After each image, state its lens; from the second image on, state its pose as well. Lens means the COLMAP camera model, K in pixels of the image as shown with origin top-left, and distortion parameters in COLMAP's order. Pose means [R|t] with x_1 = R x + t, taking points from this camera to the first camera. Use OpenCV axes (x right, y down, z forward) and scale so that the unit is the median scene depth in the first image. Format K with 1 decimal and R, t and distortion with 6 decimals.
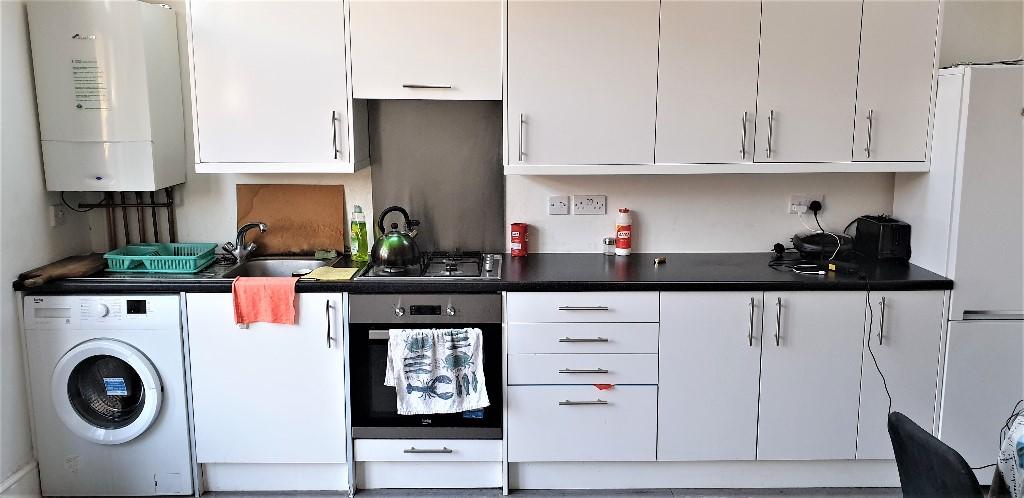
lens RADIAL K [[793.2, 0, 512.0], [0, 793.2, 249.0], [0, 0, 1]] dist [0.111840, -0.289709]
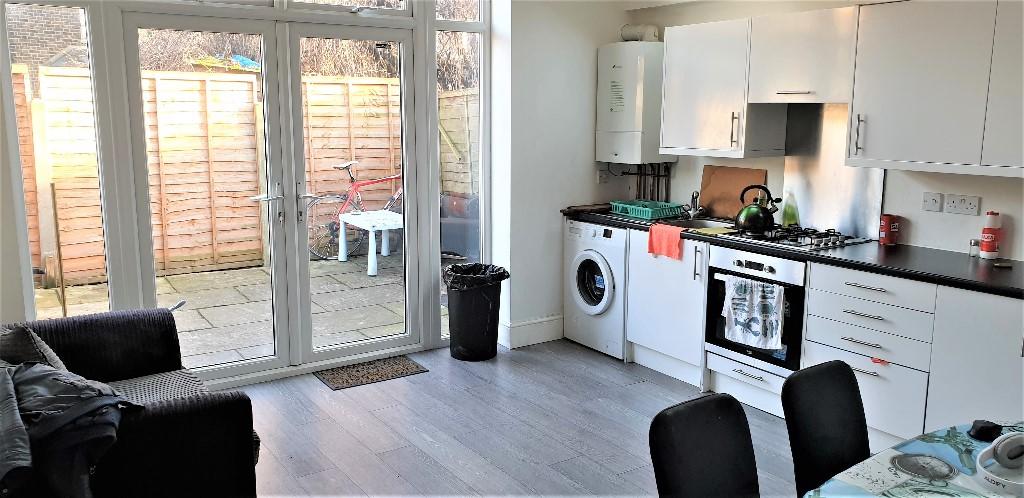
lens RADIAL K [[793.2, 0, 512.0], [0, 793.2, 249.0], [0, 0, 1]] dist [0.111840, -0.289709]
pose [[0.537853, 0.142744, -0.830866, 0.756276], [-0.149508, 0.986089, 0.072629, 0.015063], [0.829675, 0.085158, 0.551713, -0.048927]]
